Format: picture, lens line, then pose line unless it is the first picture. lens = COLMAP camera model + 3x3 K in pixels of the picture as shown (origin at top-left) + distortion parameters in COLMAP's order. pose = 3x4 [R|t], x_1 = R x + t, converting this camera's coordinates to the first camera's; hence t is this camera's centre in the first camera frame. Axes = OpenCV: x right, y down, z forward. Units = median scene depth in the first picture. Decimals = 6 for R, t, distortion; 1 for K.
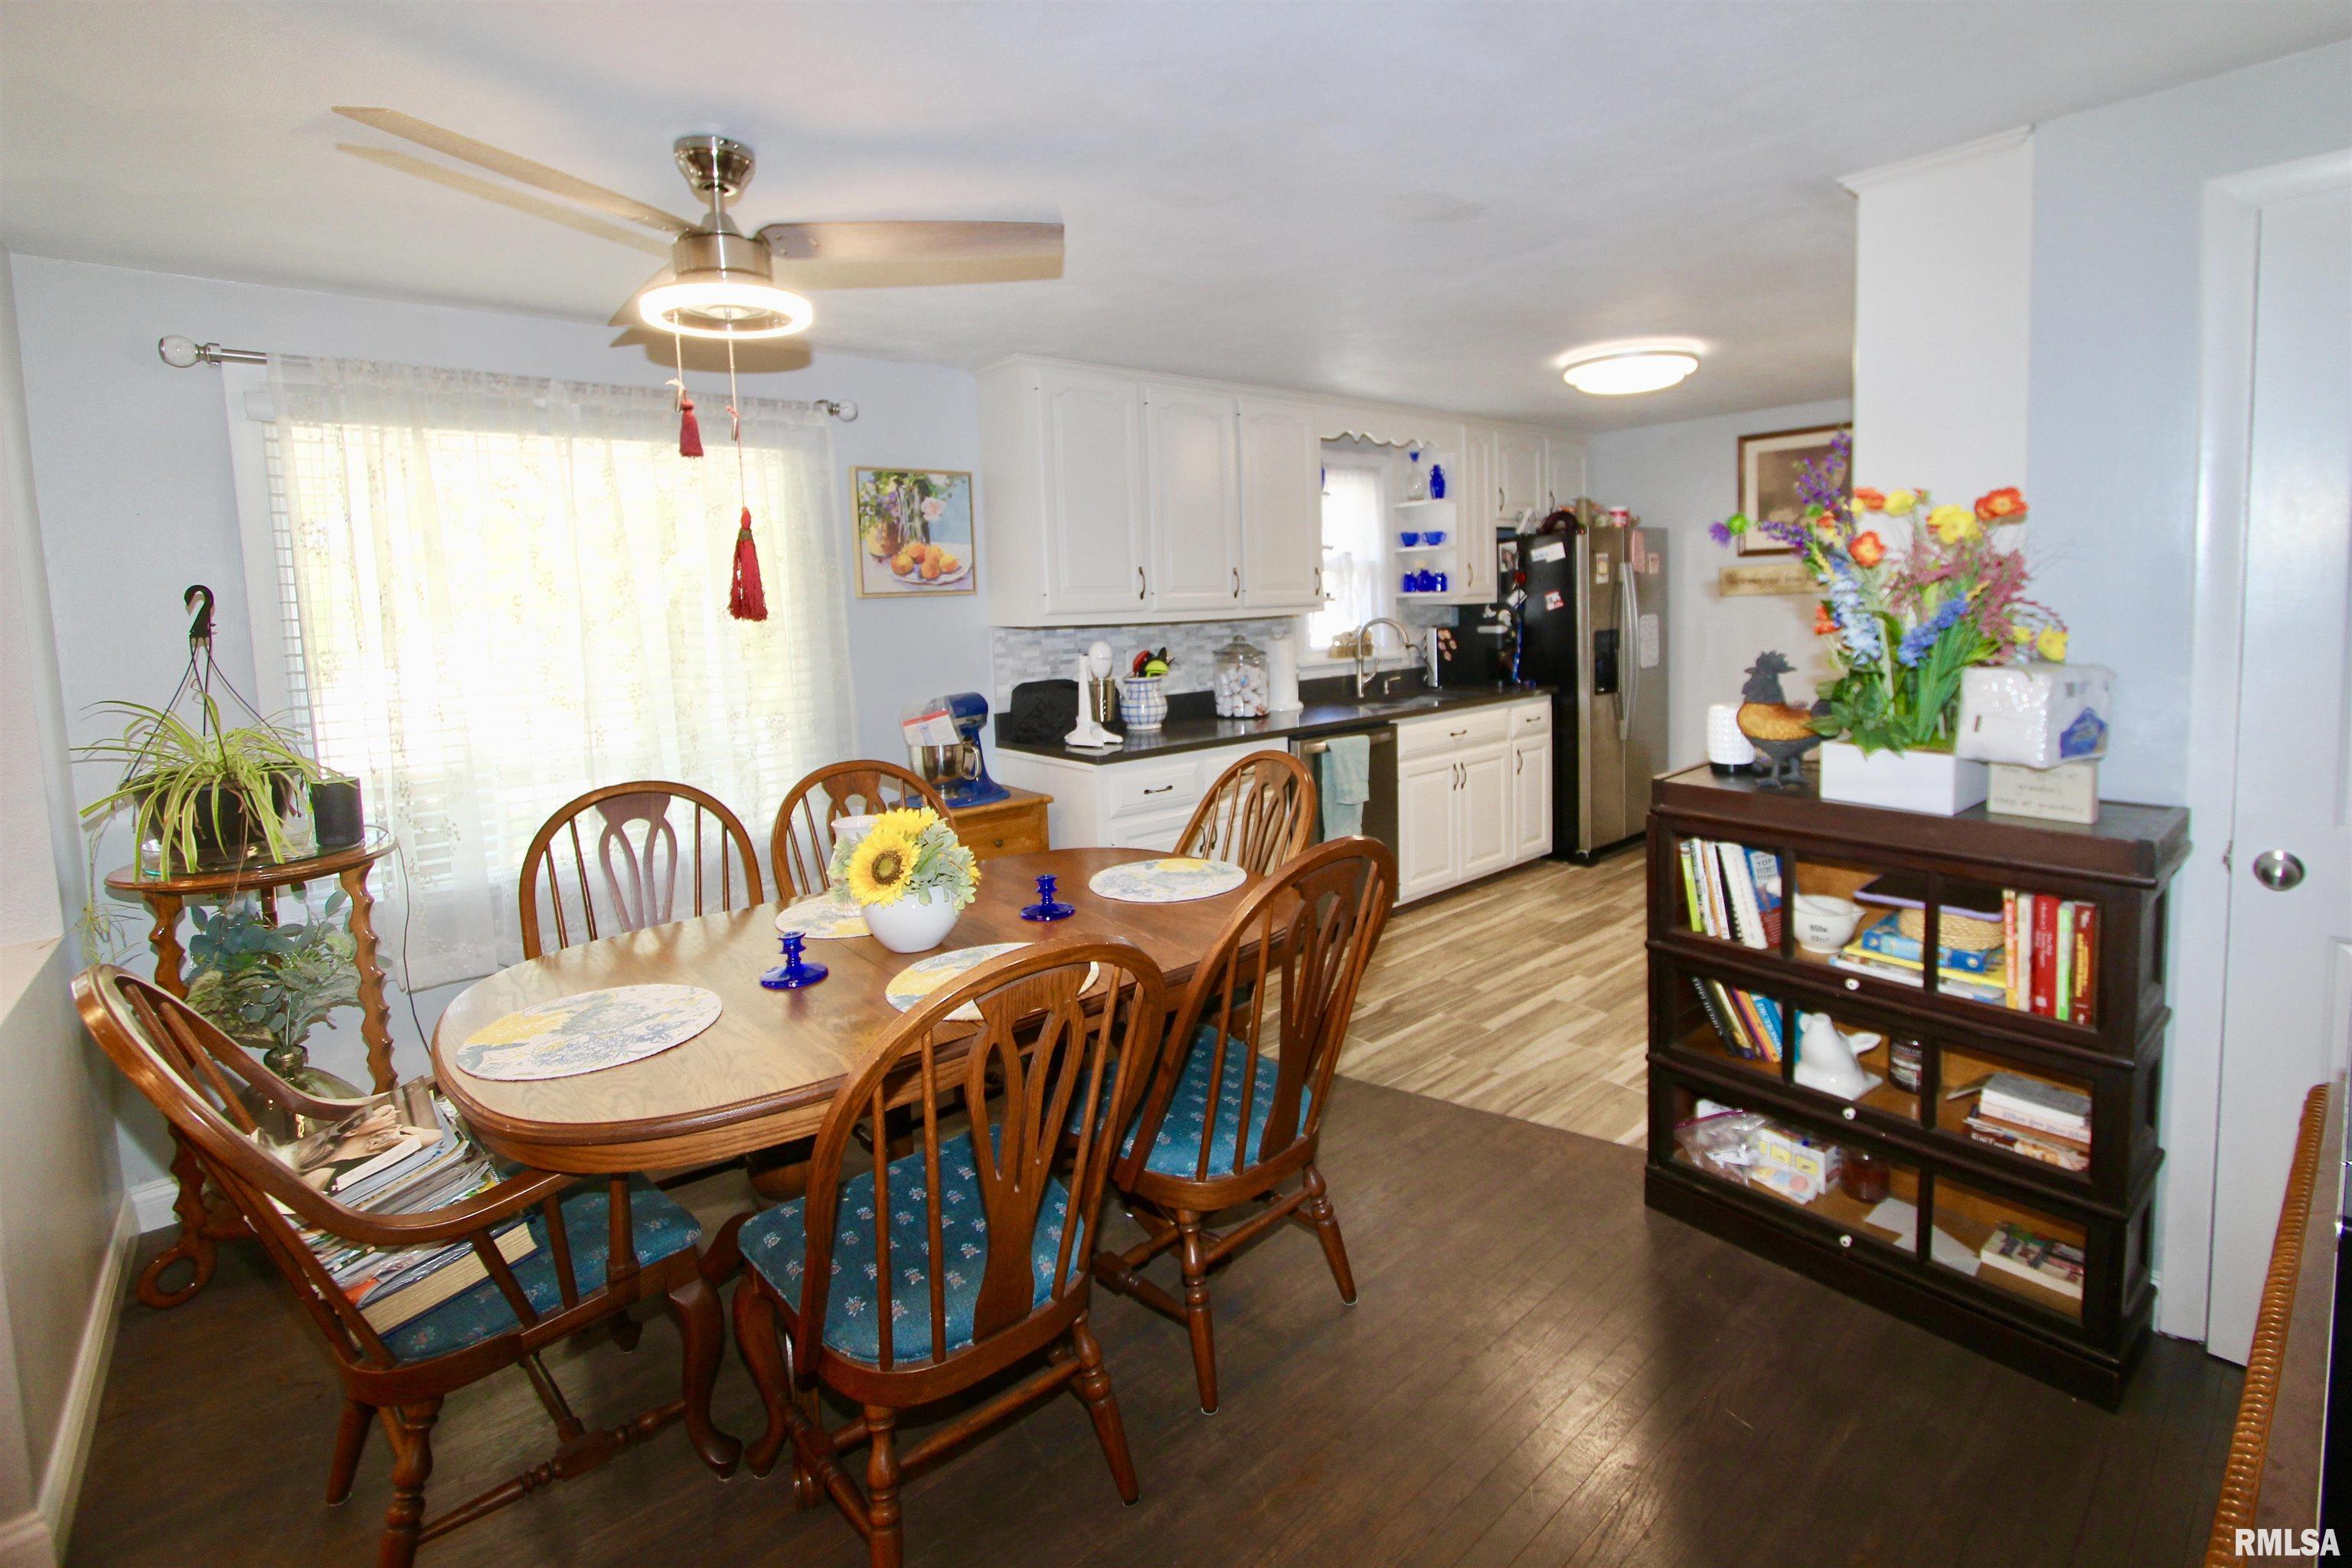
lens RADIAL K [[1079.6, 0, 1232.7], [0, 1079.6, 683.4], [0, 0, 1]] dist [-0.016679, 0.003171]
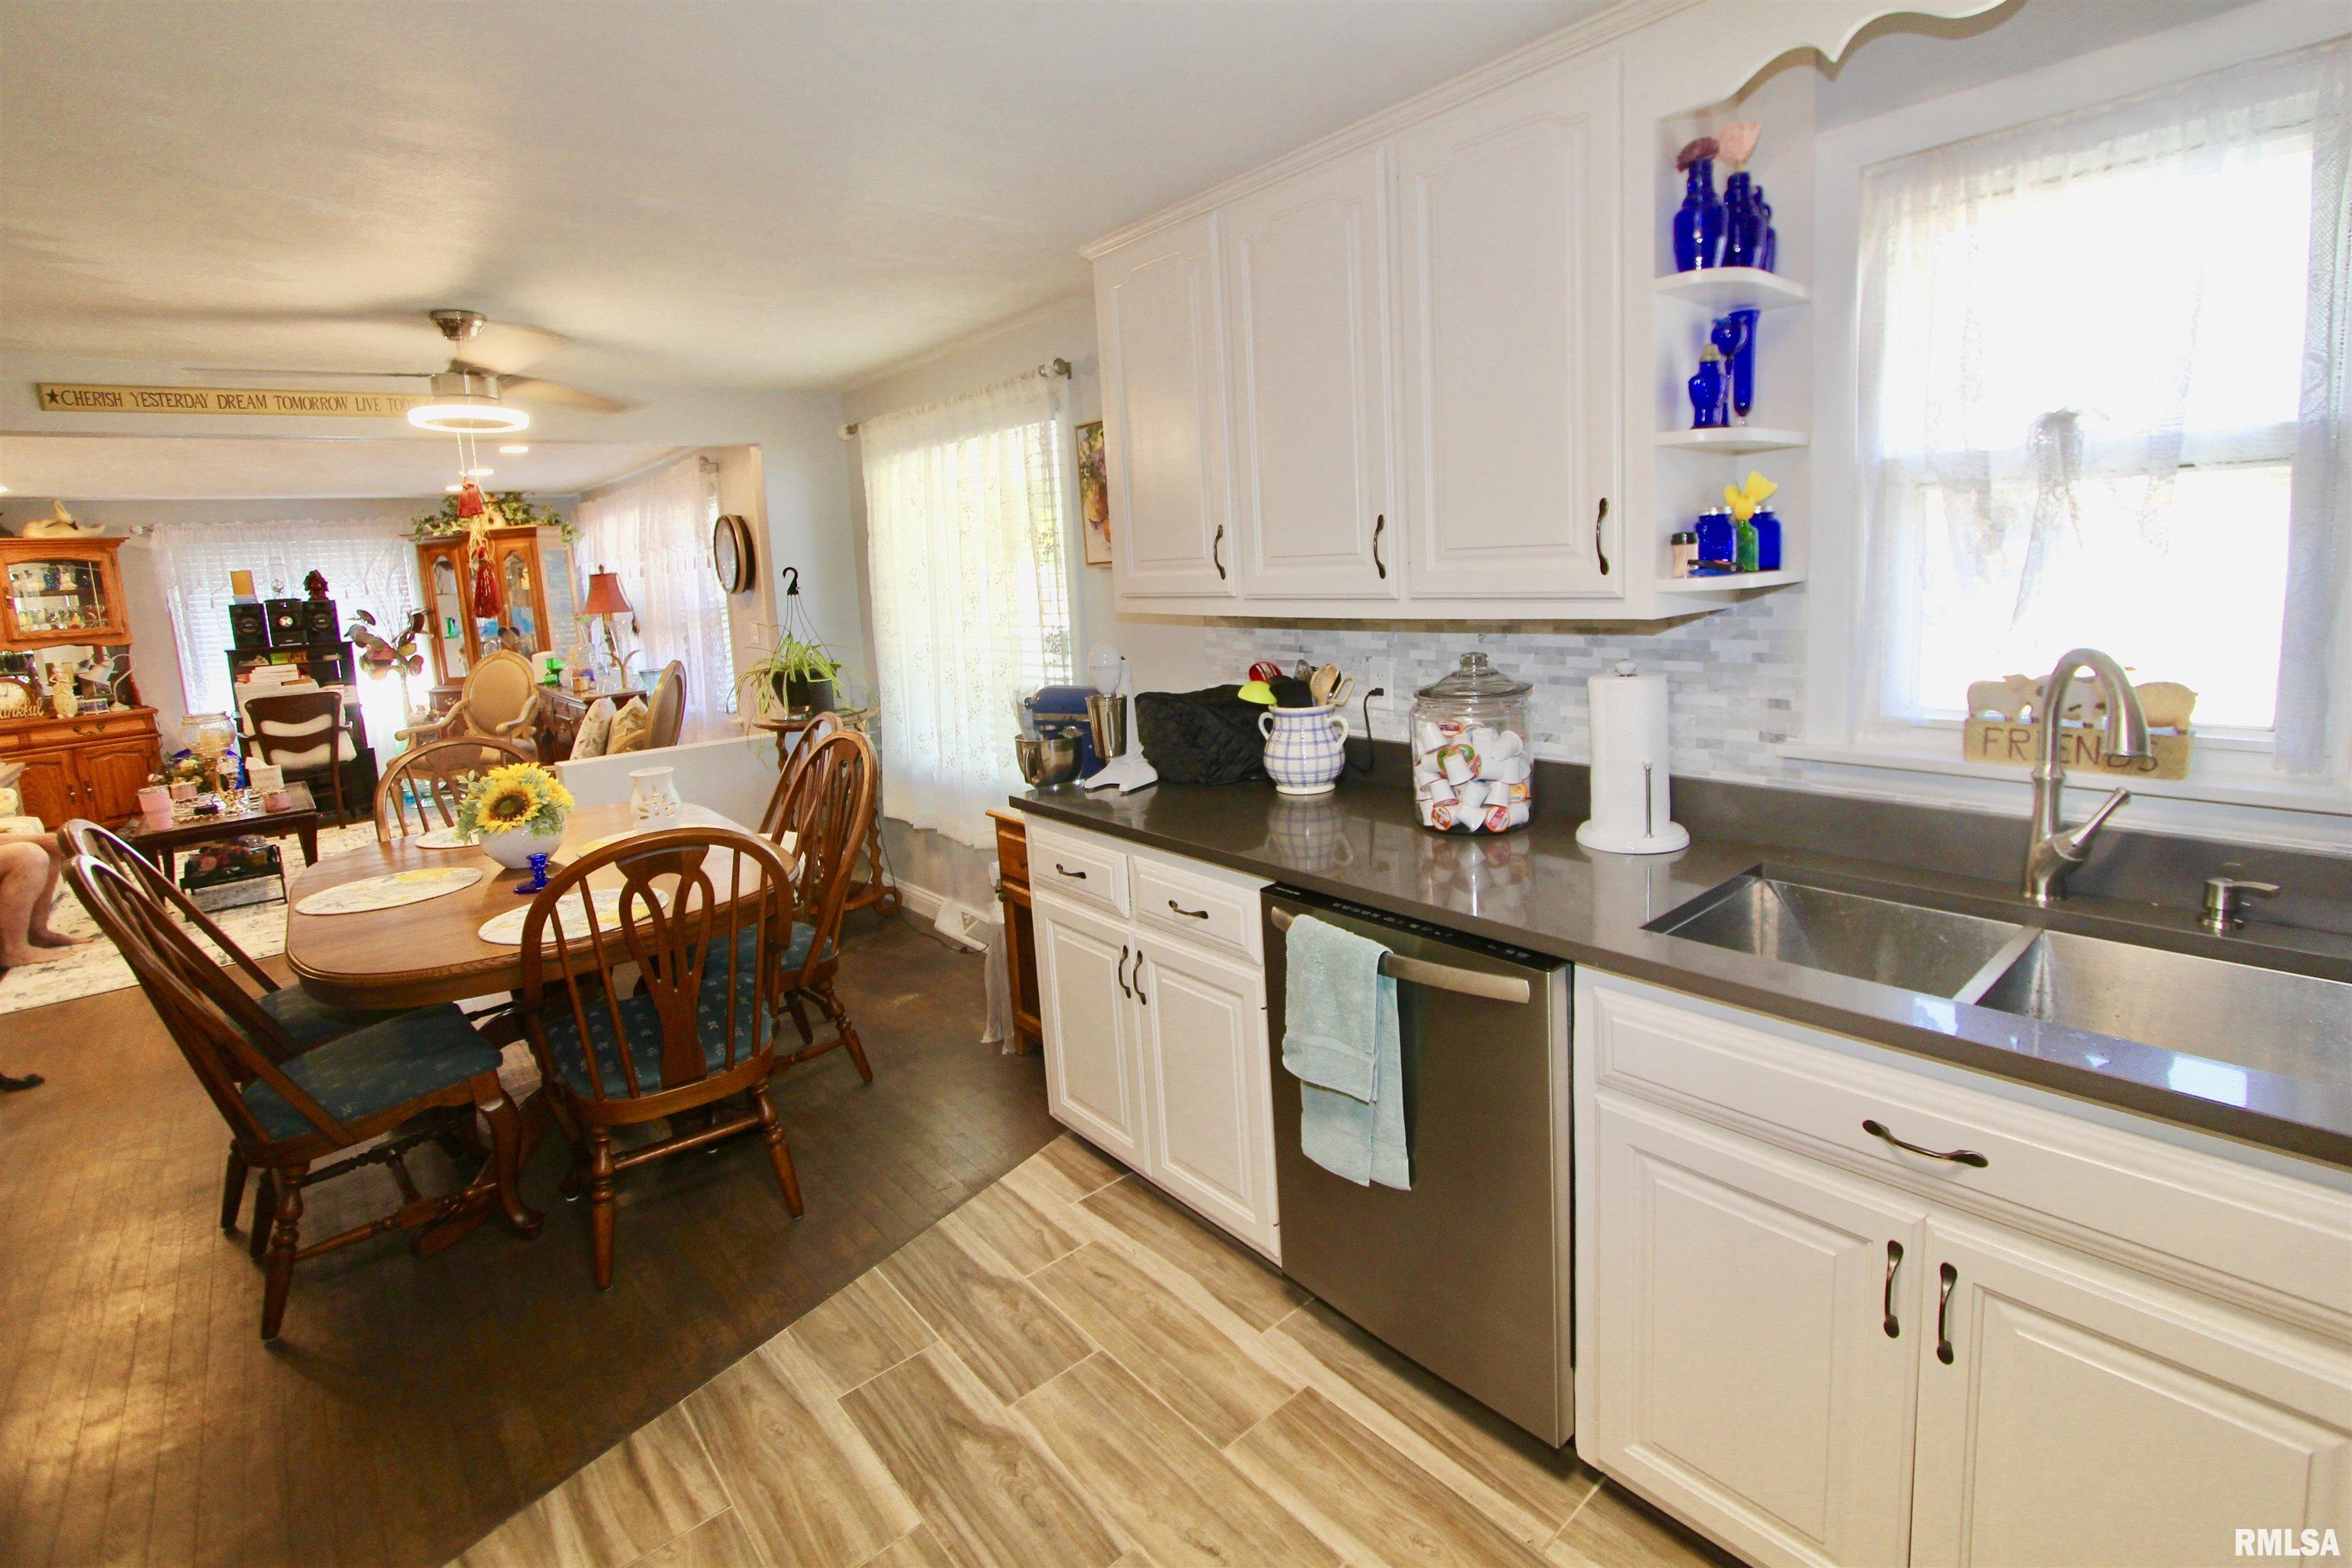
lens RADIAL K [[1079.6, 0, 1226.3], [0, 1079.6, 691.7], [0, 0, 1]] dist [-0.016679, 0.003171]
pose [[-0.008786, 0.156012, -0.987716, 0.761435], [-0.031136, 0.987233, 0.156213, -0.158613], [0.999477, 0.032126, -0.003816, 1.446555]]
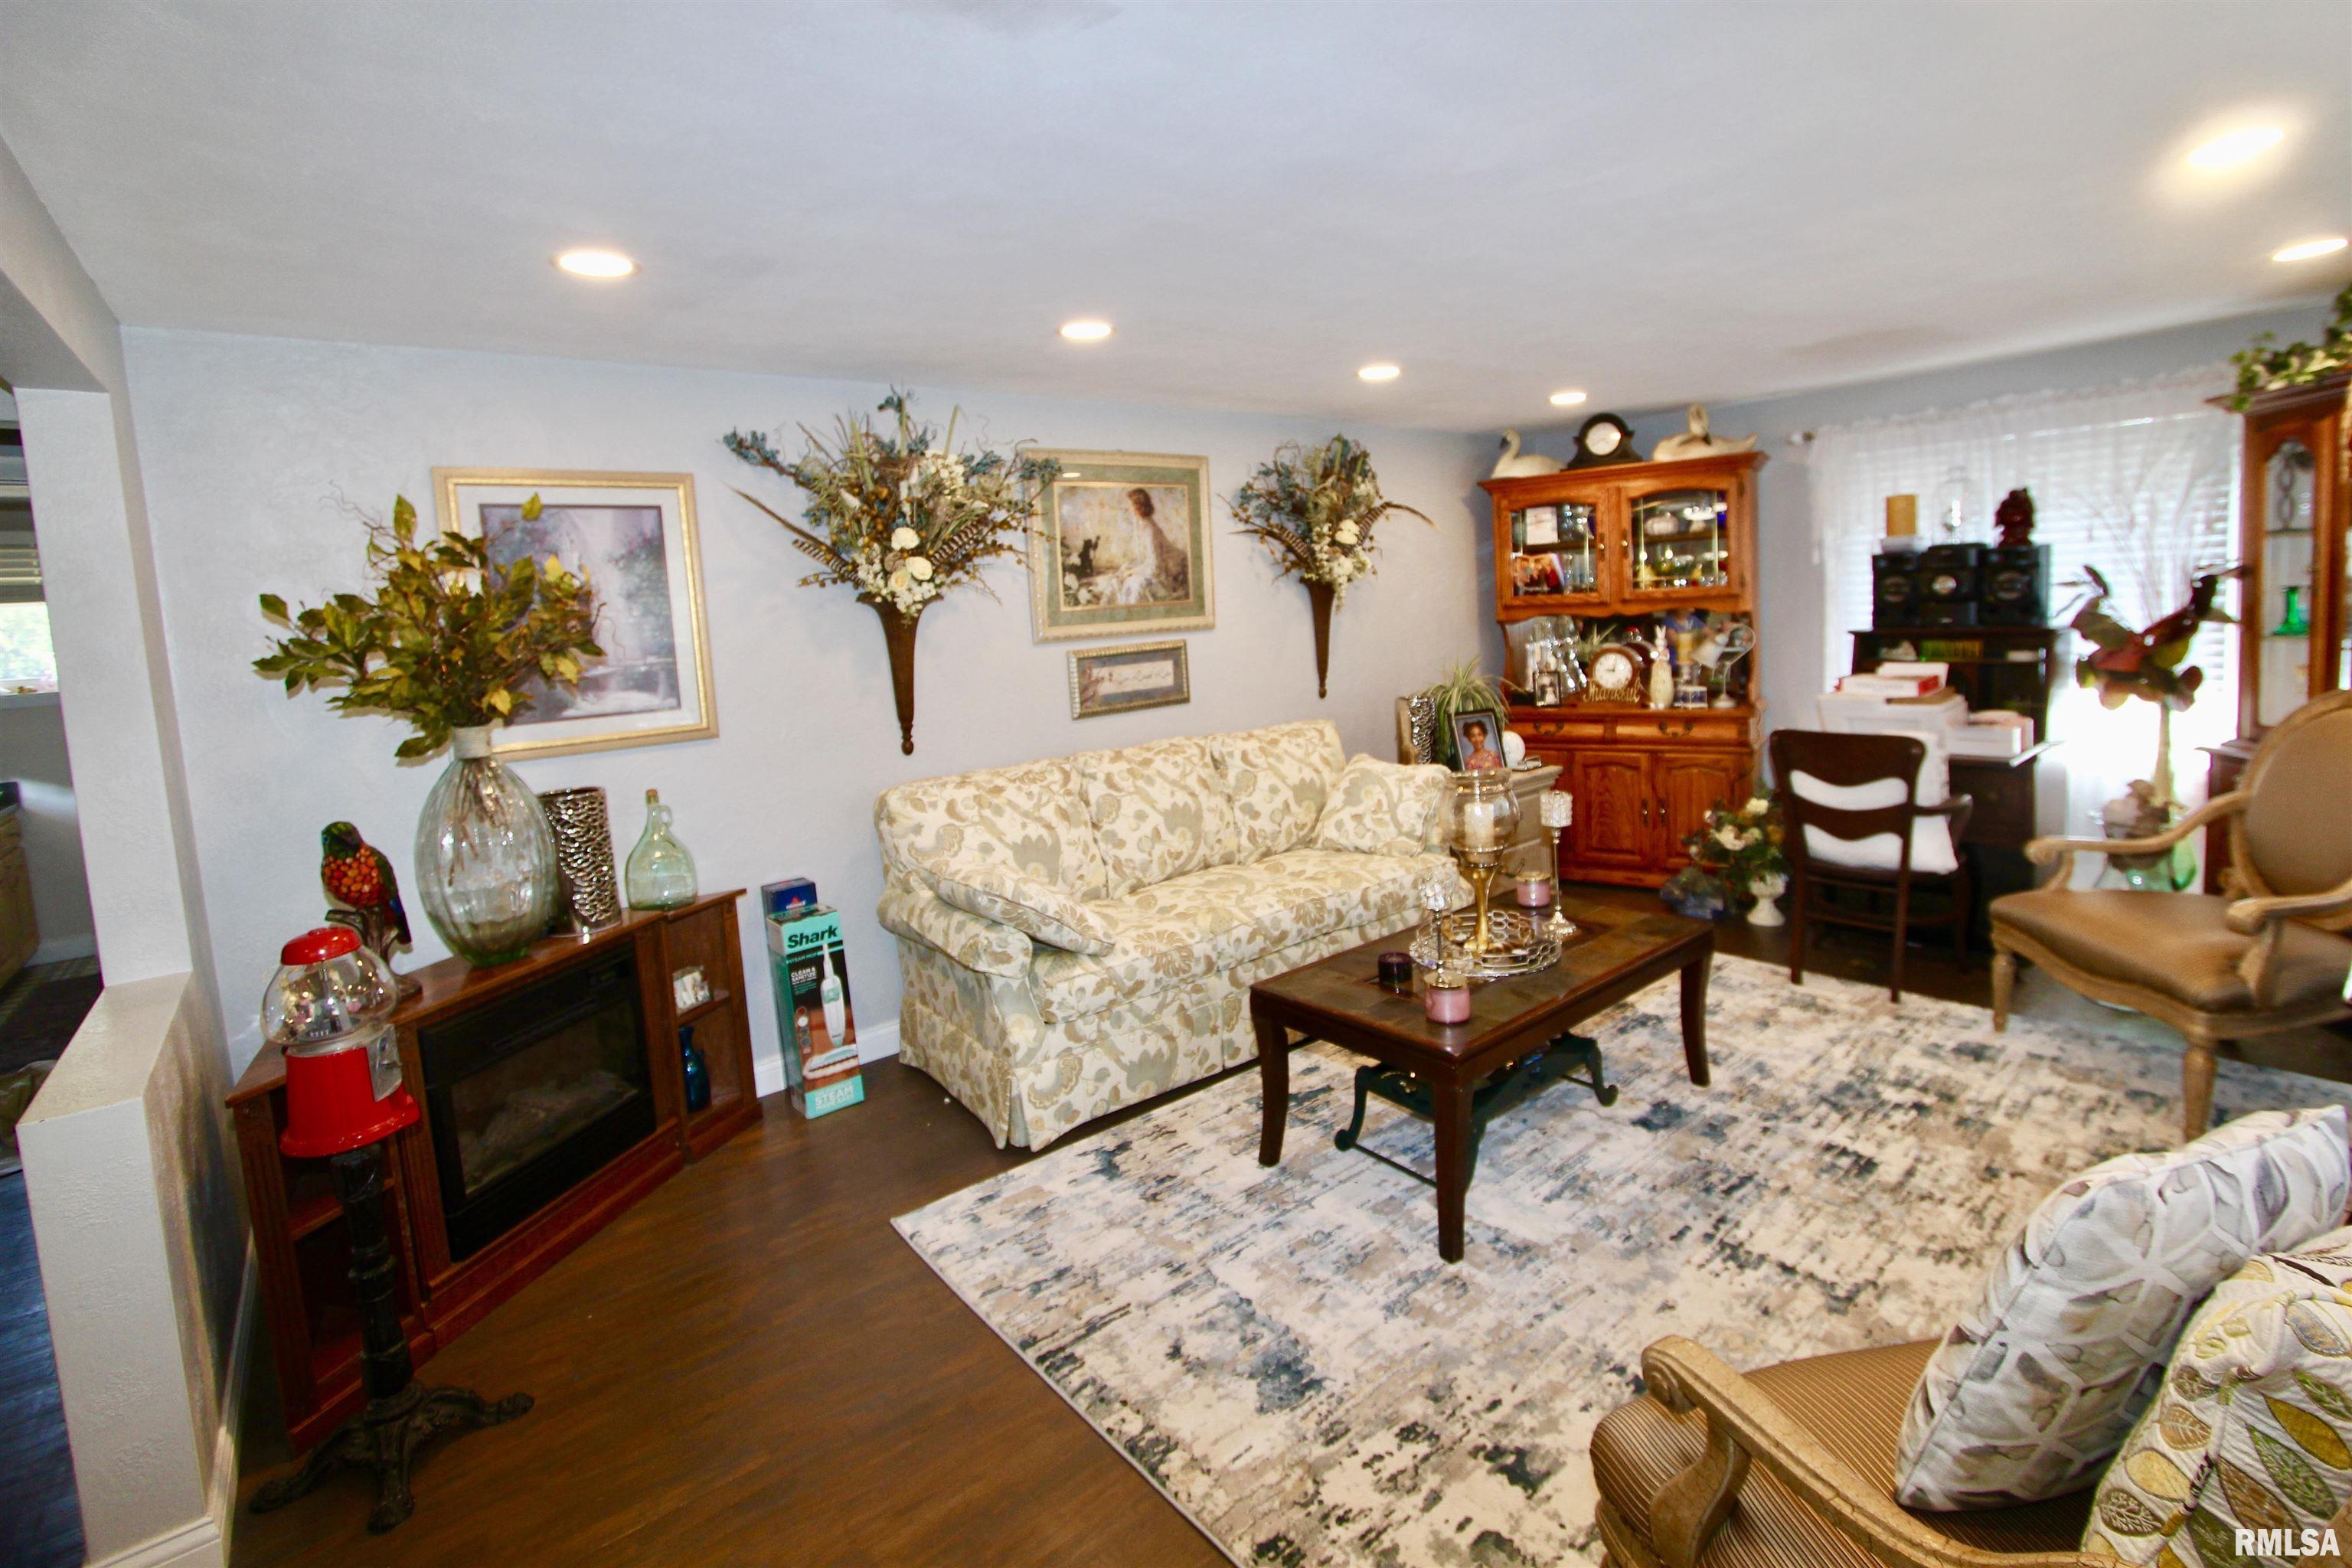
lens RADIAL K [[1079.6, 0, 1216.0], [0, 1079.6, 704.2], [0, 0, 1]] dist [-0.016679, 0.003171]
pose [[-0.995301, 0.080610, 0.053642, -0.932990], [0.088954, 0.980051, 0.177731, -0.033034], [-0.038245, 0.181667, -0.982616, 0.602052]]
